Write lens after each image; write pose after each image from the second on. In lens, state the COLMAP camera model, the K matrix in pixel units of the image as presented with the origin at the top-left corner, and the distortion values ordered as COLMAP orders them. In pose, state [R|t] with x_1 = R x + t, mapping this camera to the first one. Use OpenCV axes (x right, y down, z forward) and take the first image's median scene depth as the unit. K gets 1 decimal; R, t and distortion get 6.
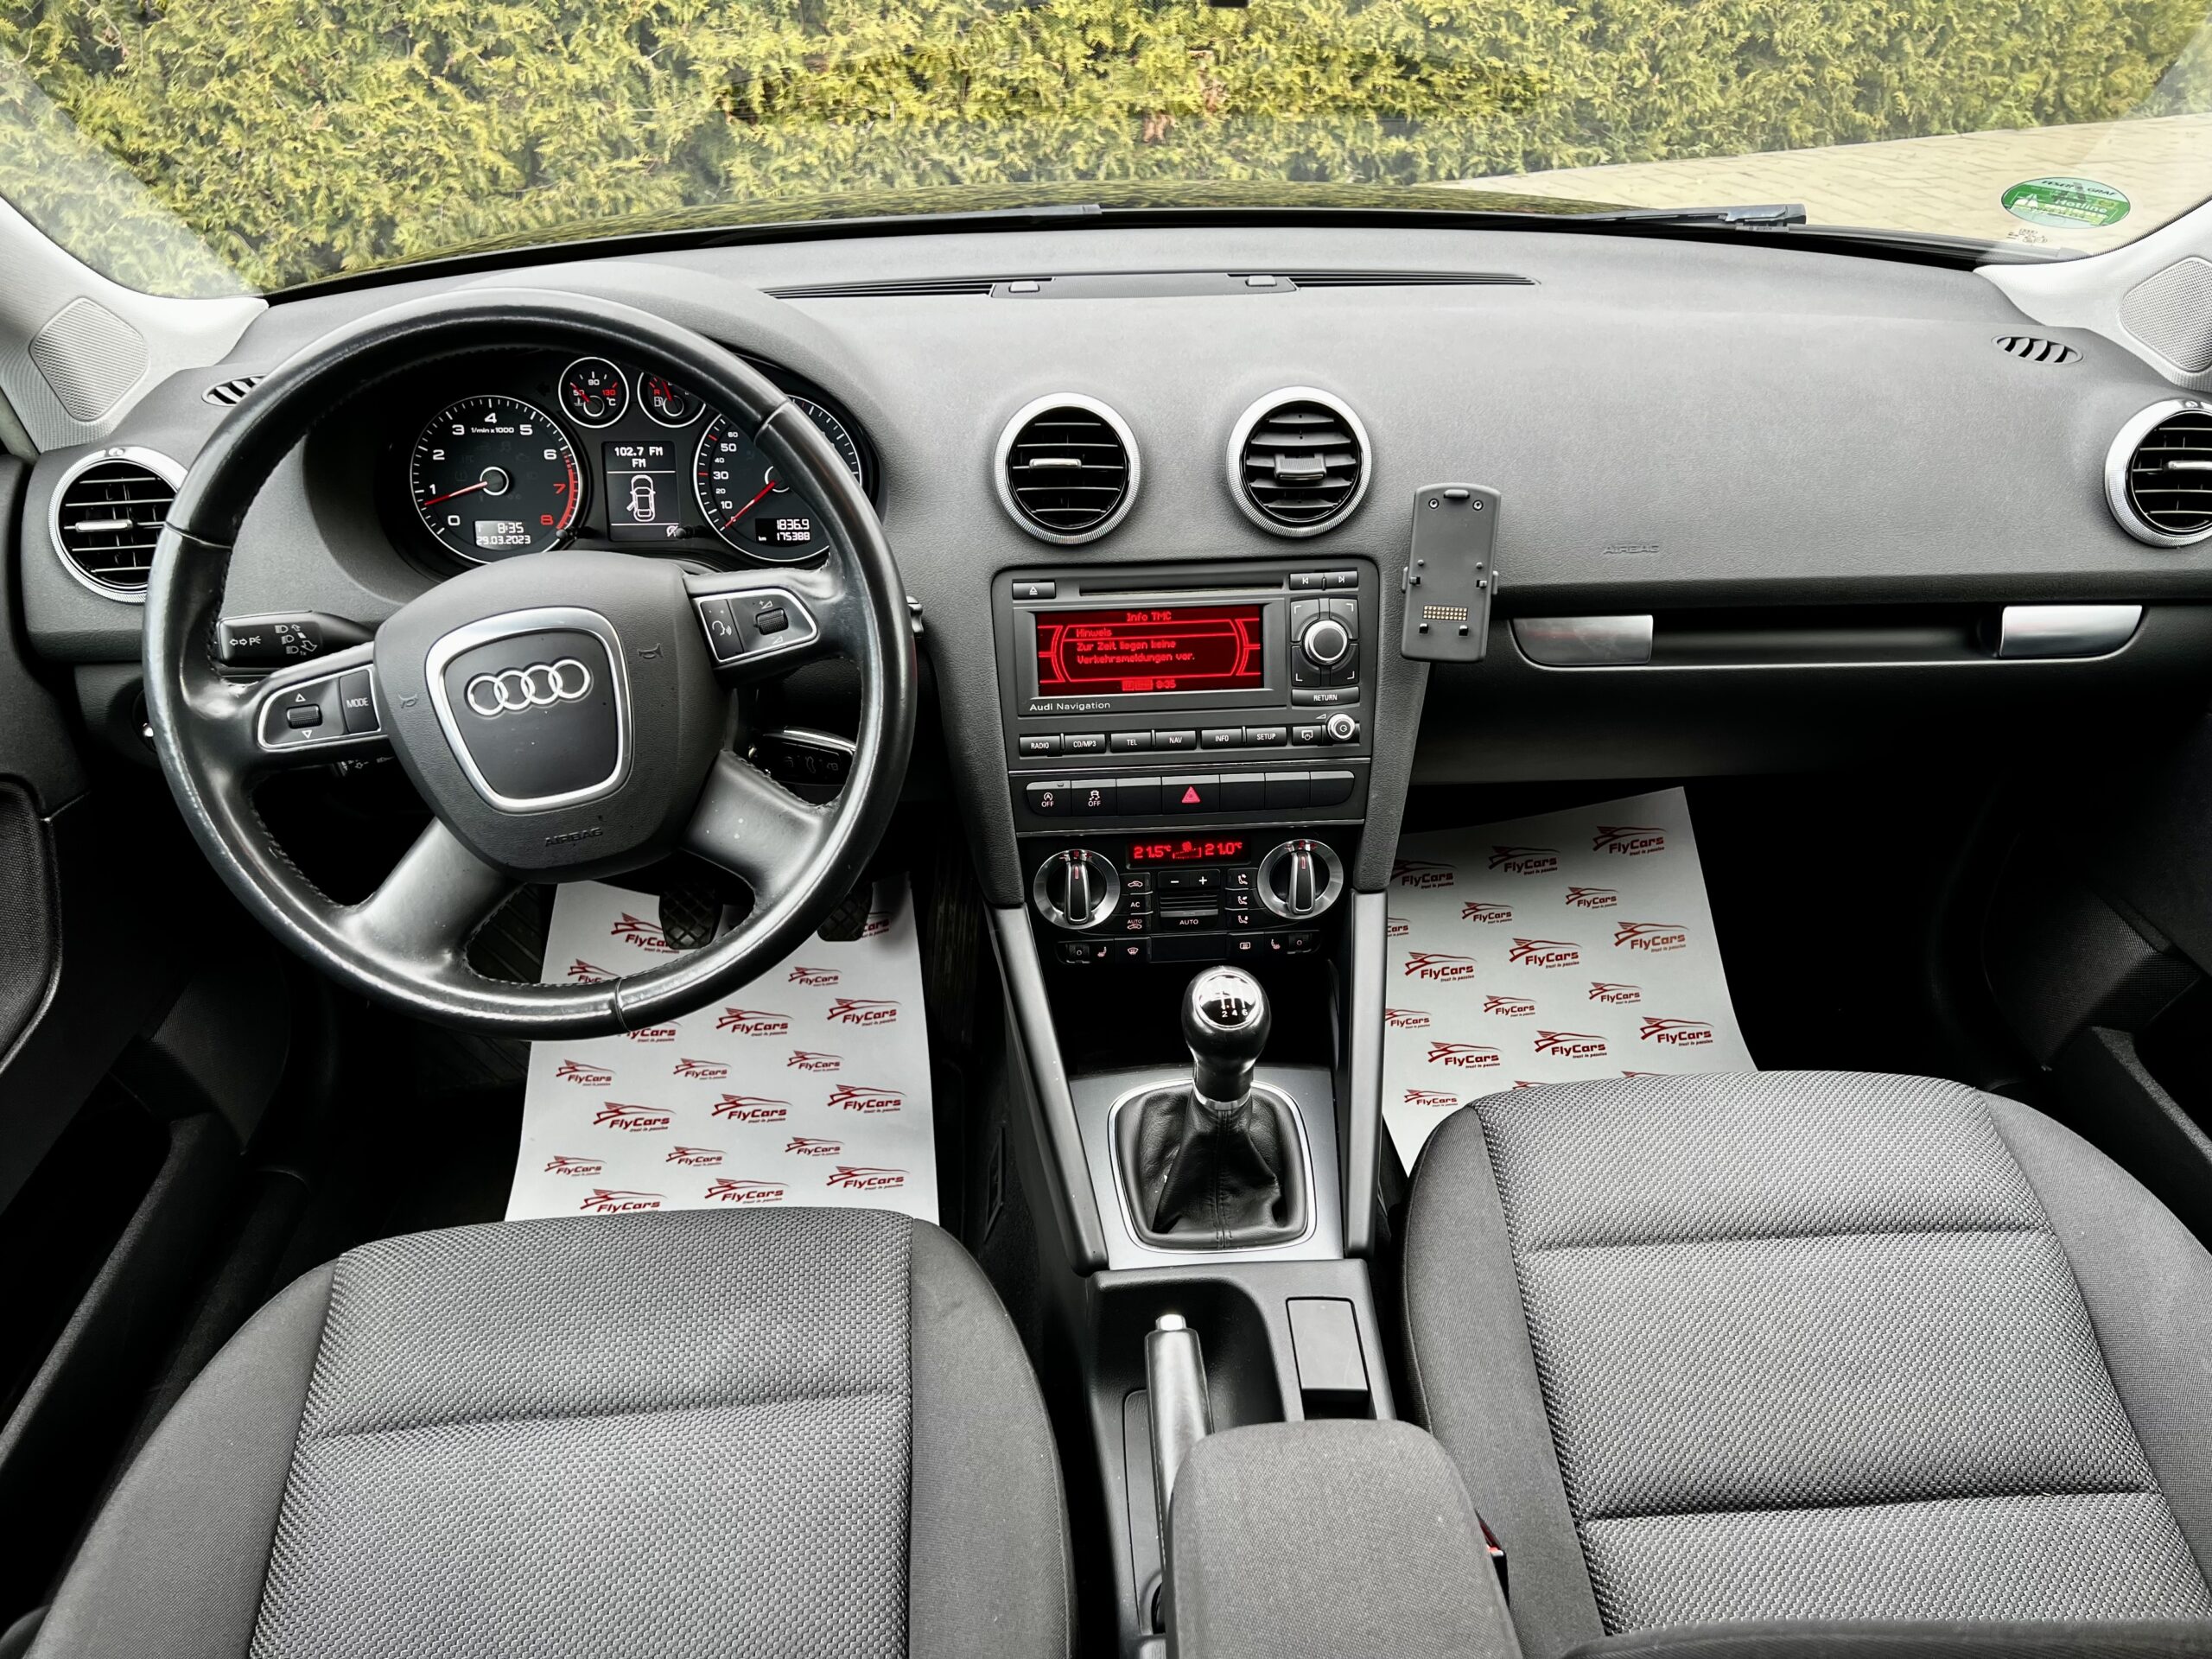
lens RADIAL K [[1639.1, 0, 1109.0], [0, 1639.1, 817.7], [0, 0, 1]] dist [0.048914, -0.050132]
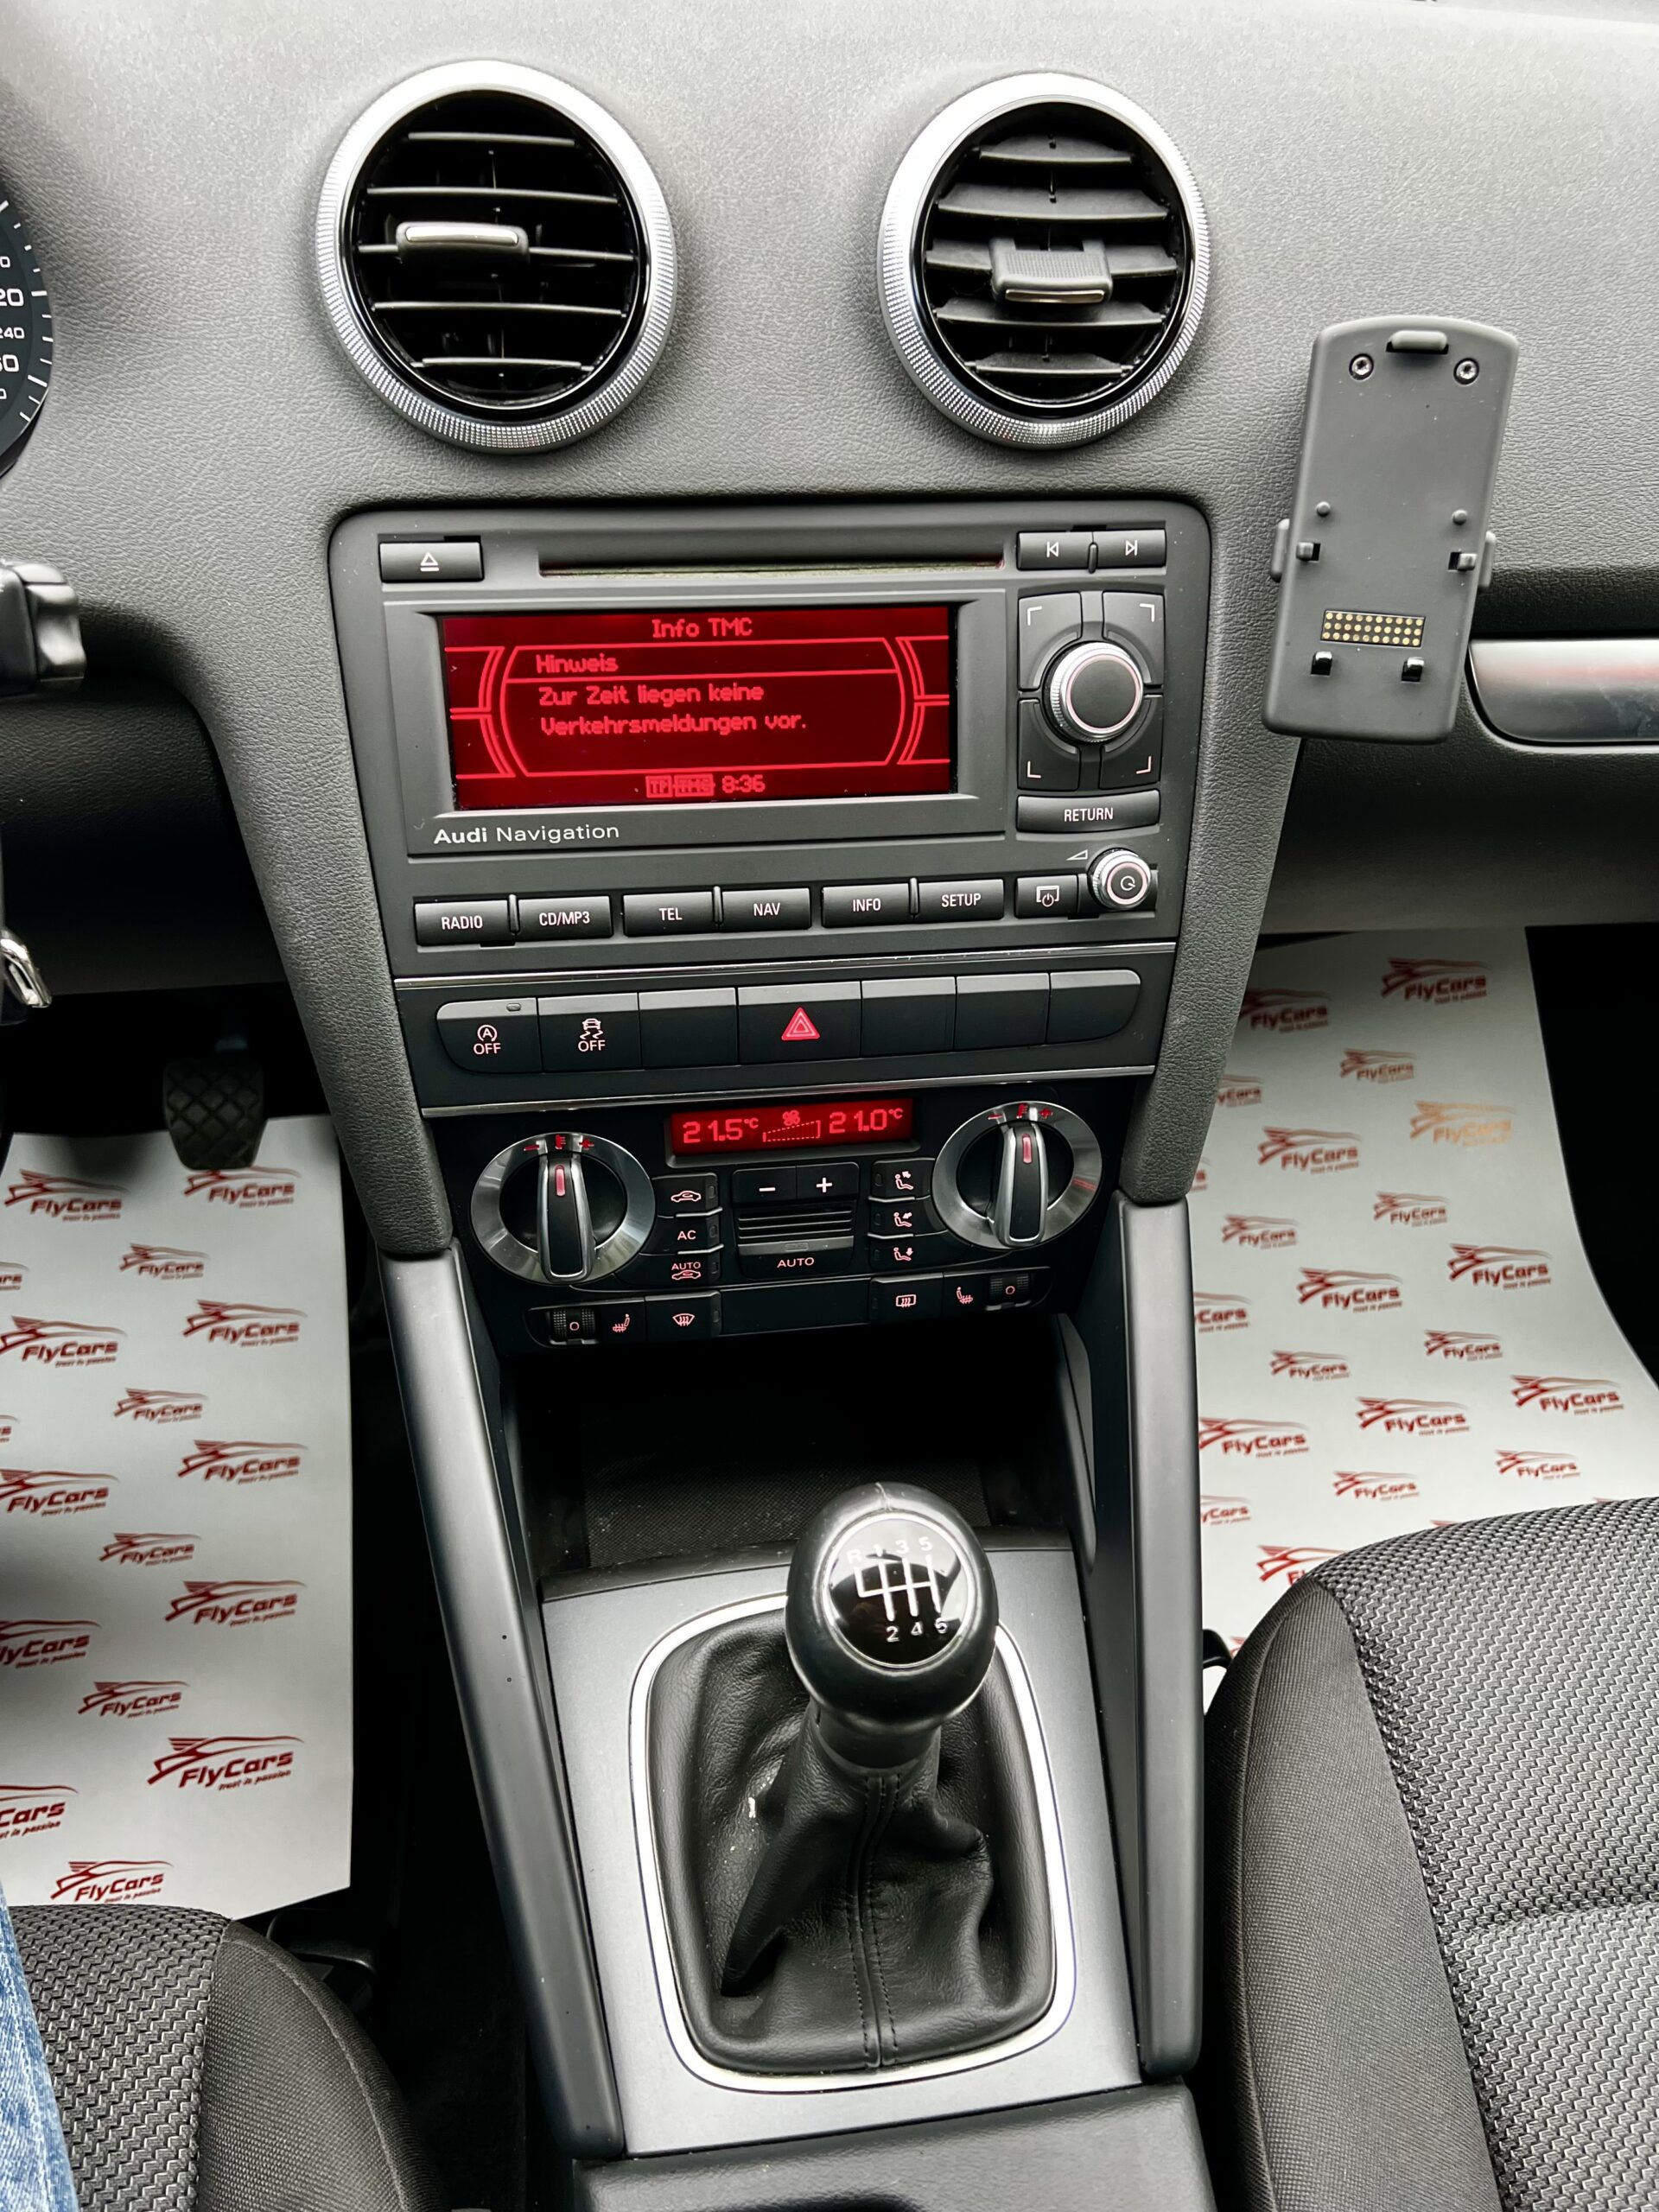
lens RADIAL K [[1757.2, 0, 864.9], [0, 1757.2, 1127.3], [0, 0, 1]] dist [0.069724, -0.182897]
pose [[0.995306, -0.014368, 0.095704, 0.020166], [-0.000100, 0.988764, 0.149488, -0.060123], [-0.096777, -0.148796, 0.984121, 0.502458]]
